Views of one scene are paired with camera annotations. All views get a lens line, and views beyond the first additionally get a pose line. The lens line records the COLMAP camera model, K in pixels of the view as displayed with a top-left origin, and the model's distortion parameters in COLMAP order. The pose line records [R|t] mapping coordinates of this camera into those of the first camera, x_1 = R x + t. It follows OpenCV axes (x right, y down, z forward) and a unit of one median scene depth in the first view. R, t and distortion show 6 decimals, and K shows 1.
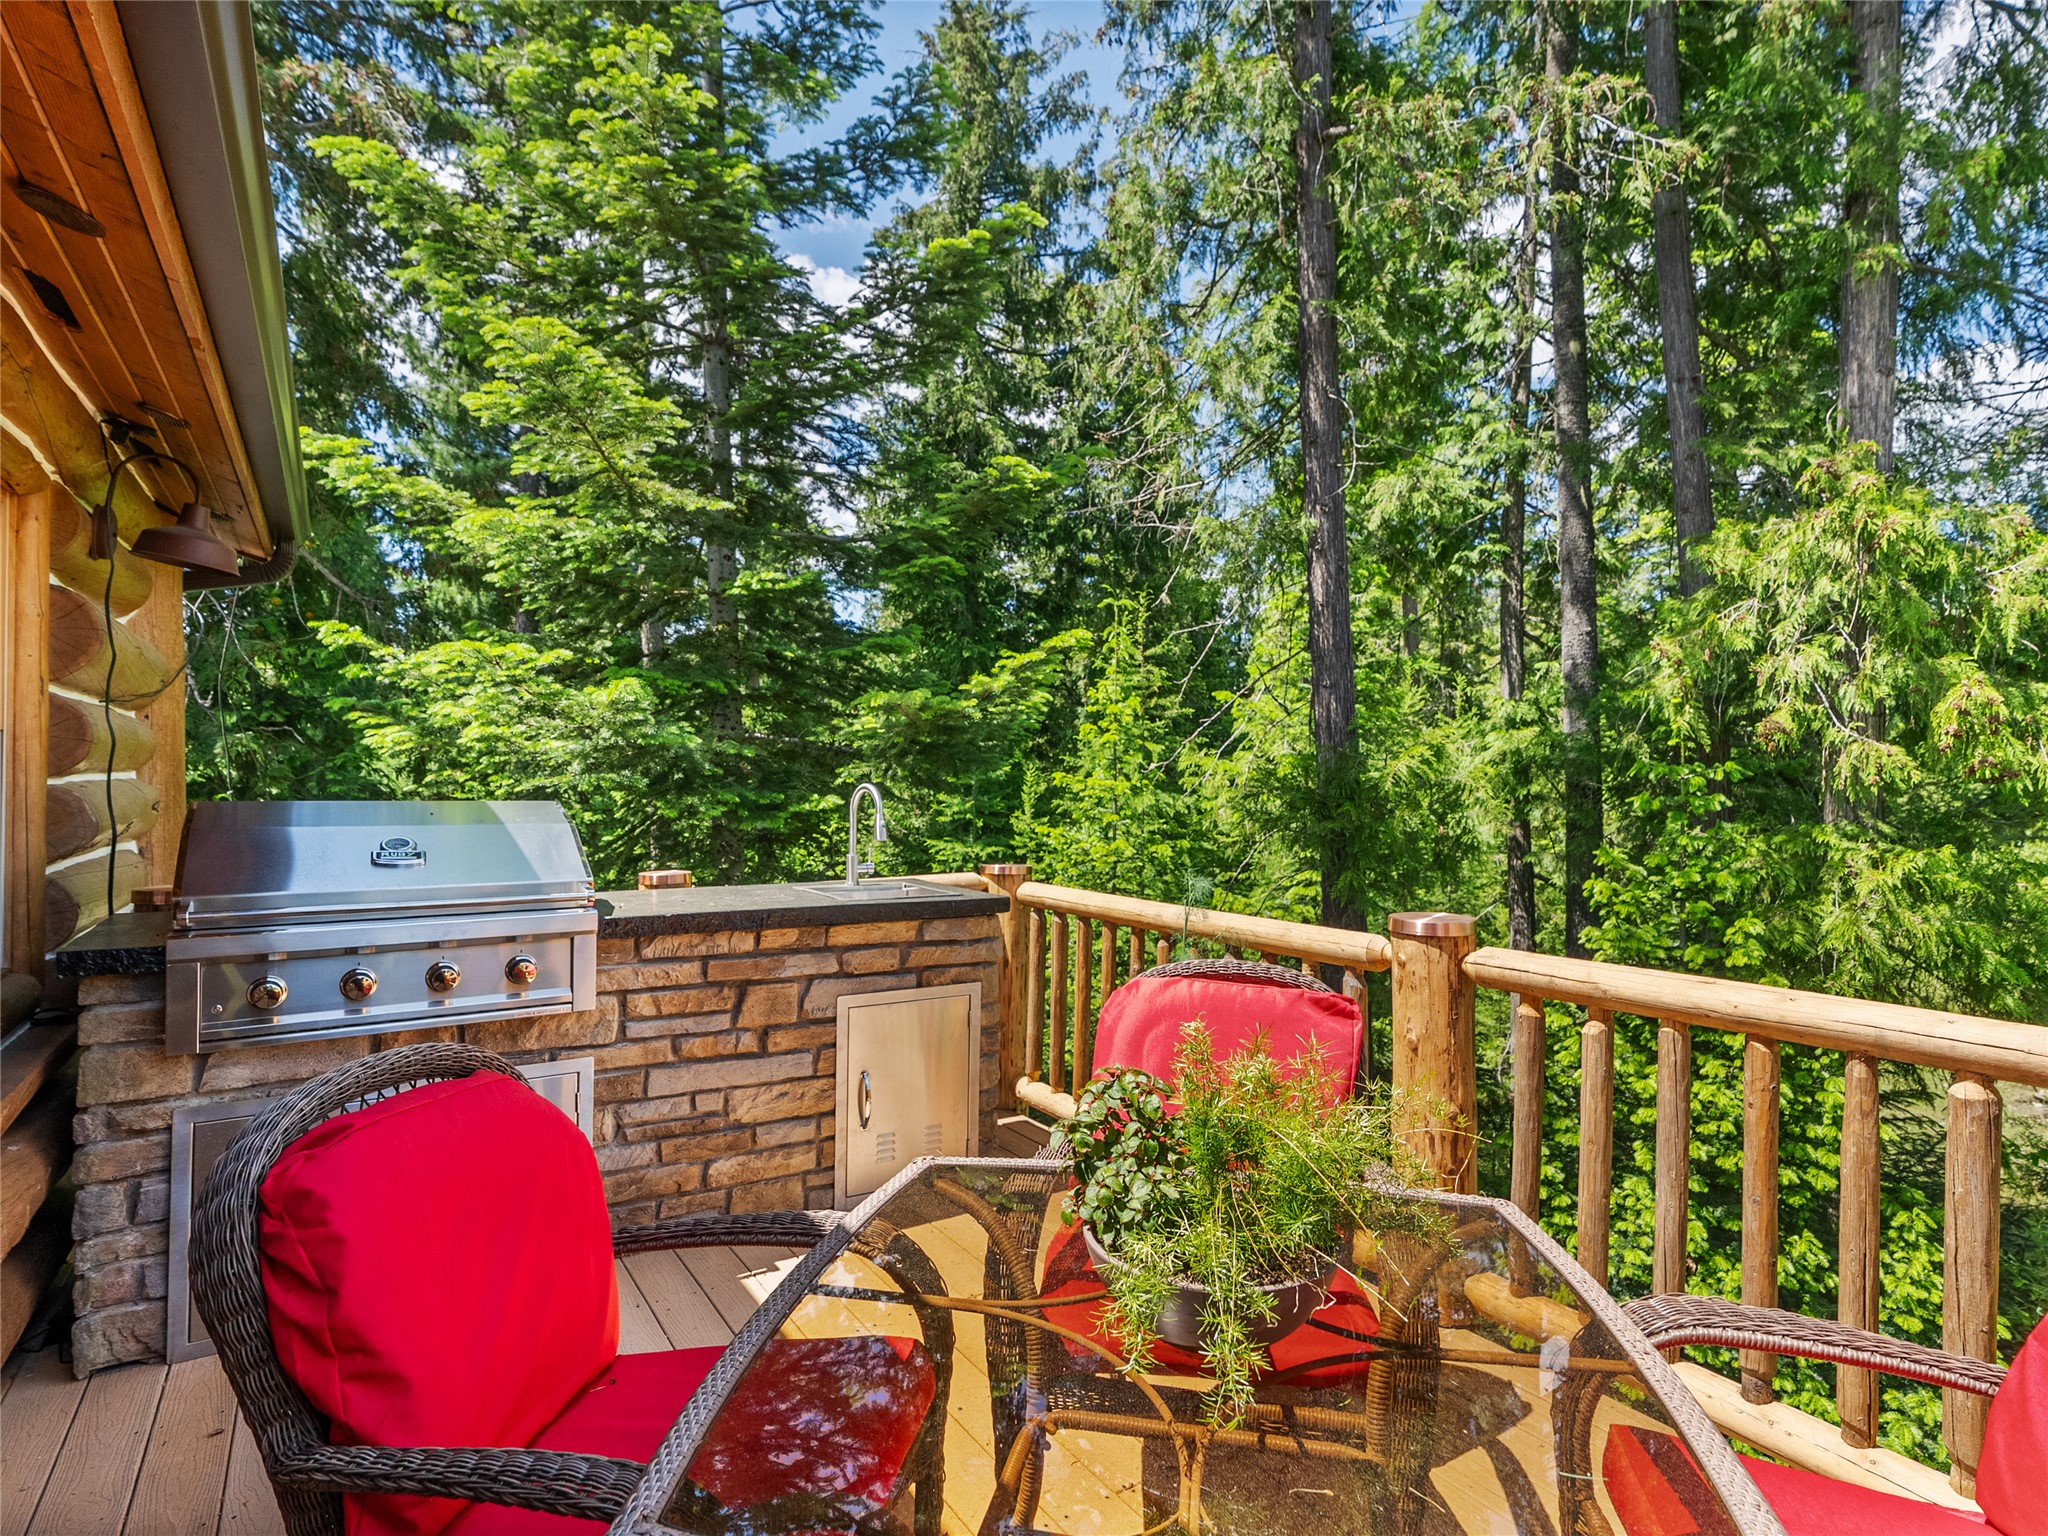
lens RADIAL K [[1038.2, 0, 1012.7], [0, 1038.2, 766.6], [0, 0, 1]] dist [-0.011645, 0.001060]
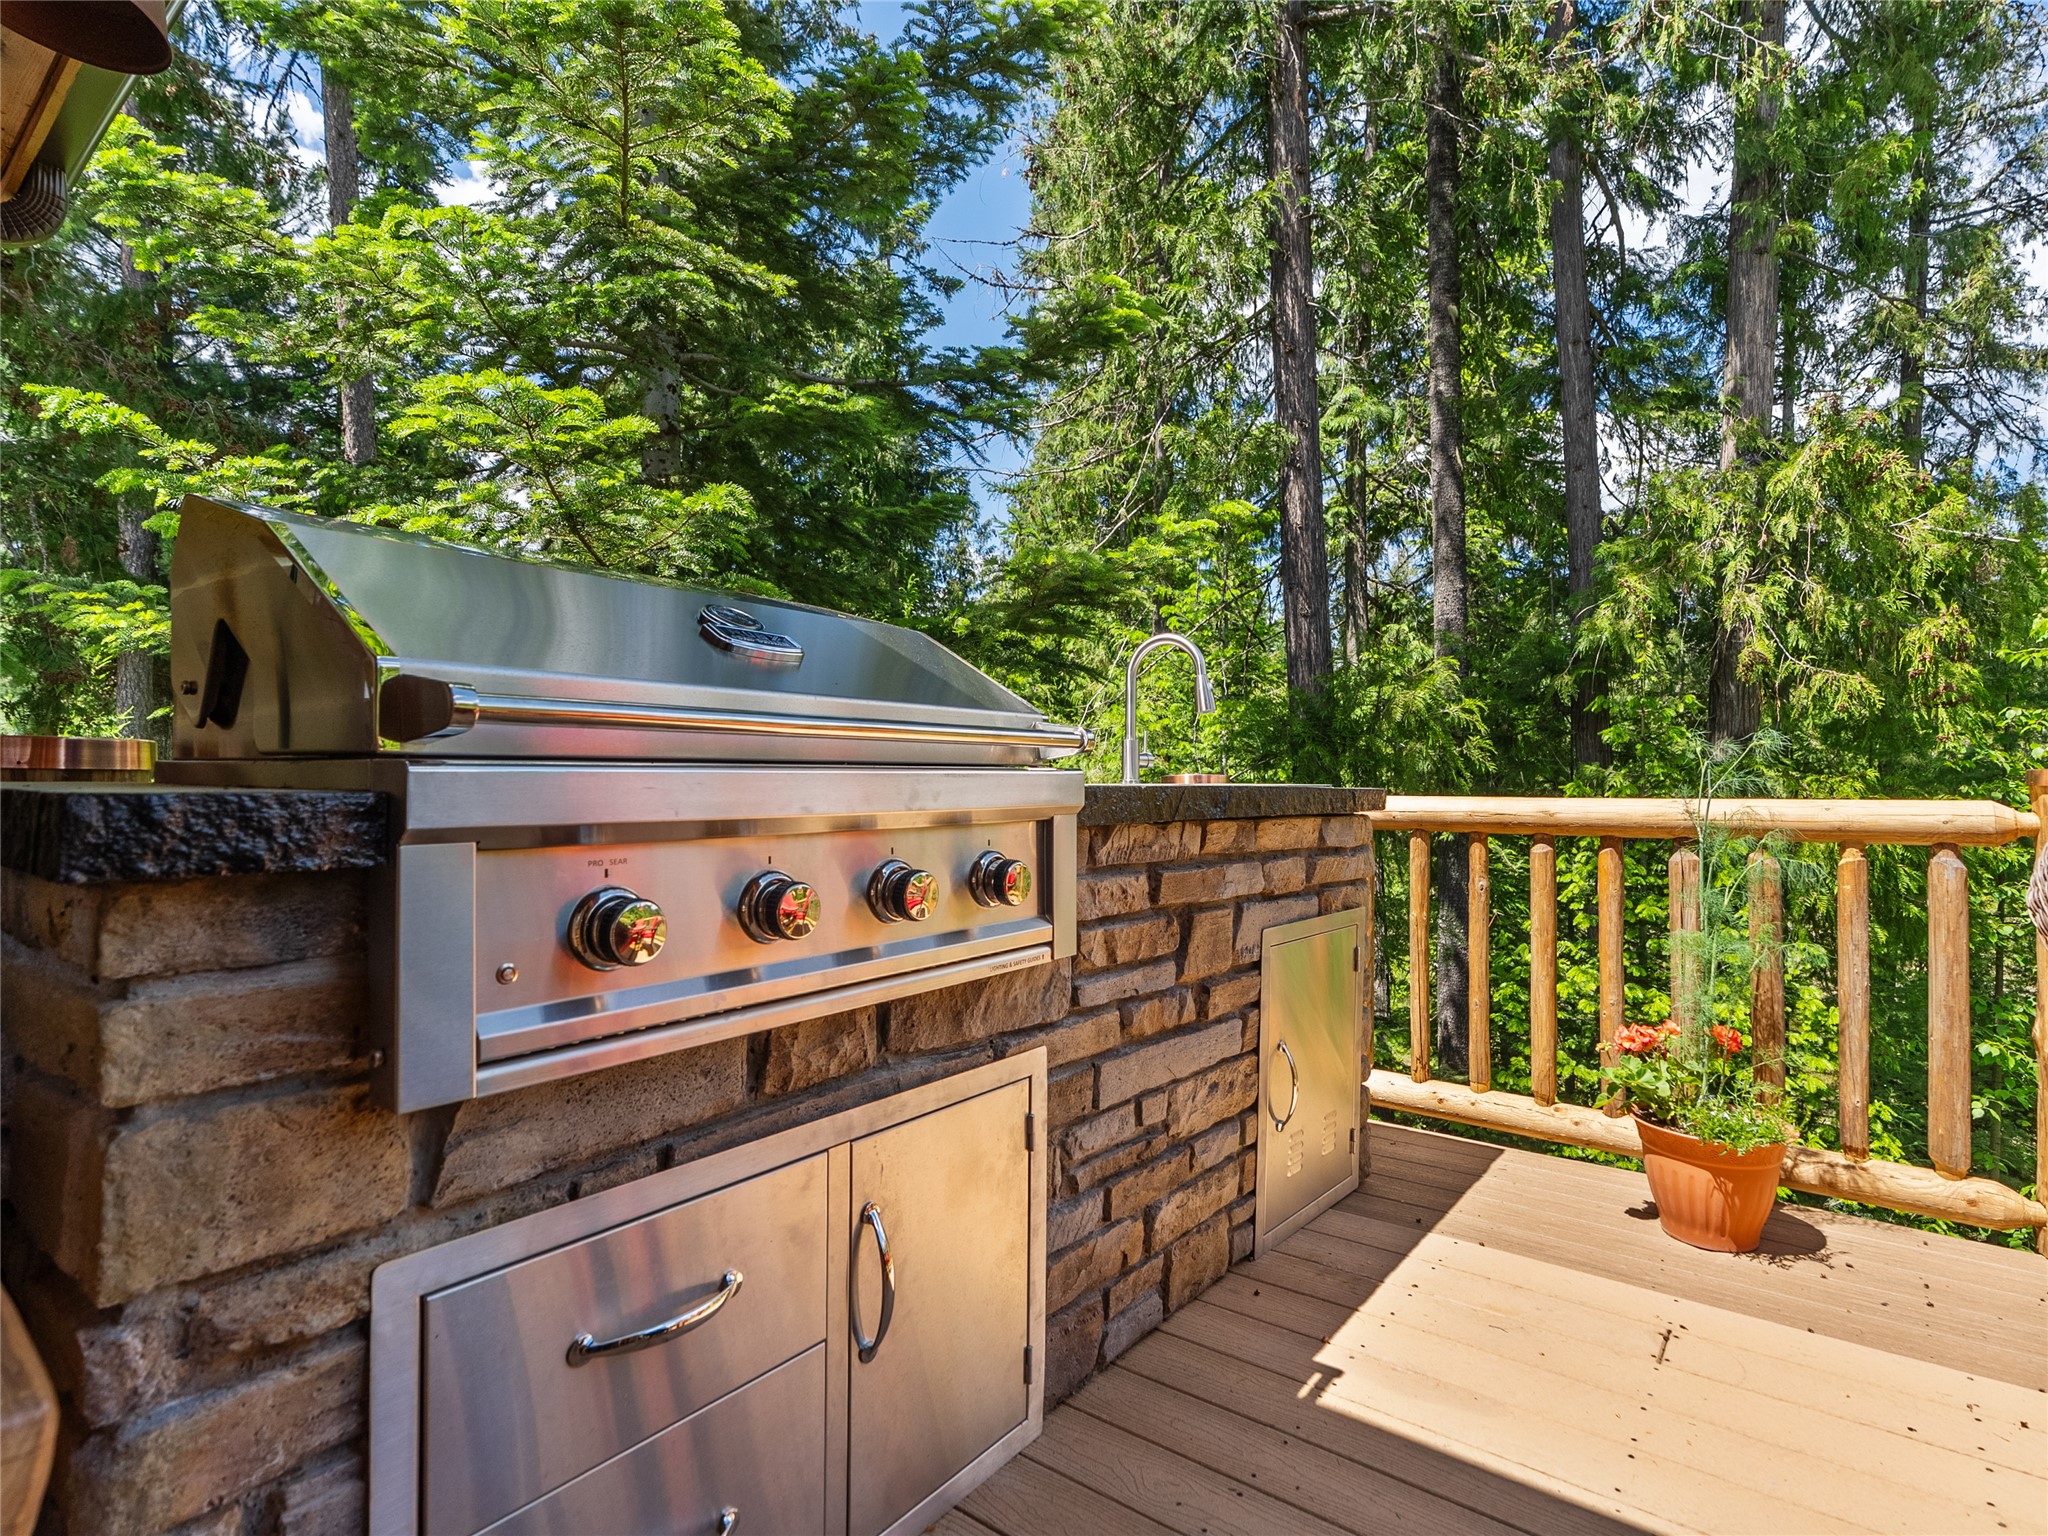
lens RADIAL K [[1038.2, 0, 1030.6], [0, 1038.2, 772.6], [0, 0, 1]] dist [-0.011645, 0.001060]
pose [[0.952133, -0.004655, 0.305648, -0.548185], [-0.000069, 0.999881, 0.015445, 0.122784], [-0.305683, -0.014727, 0.952019, 0.463730]]
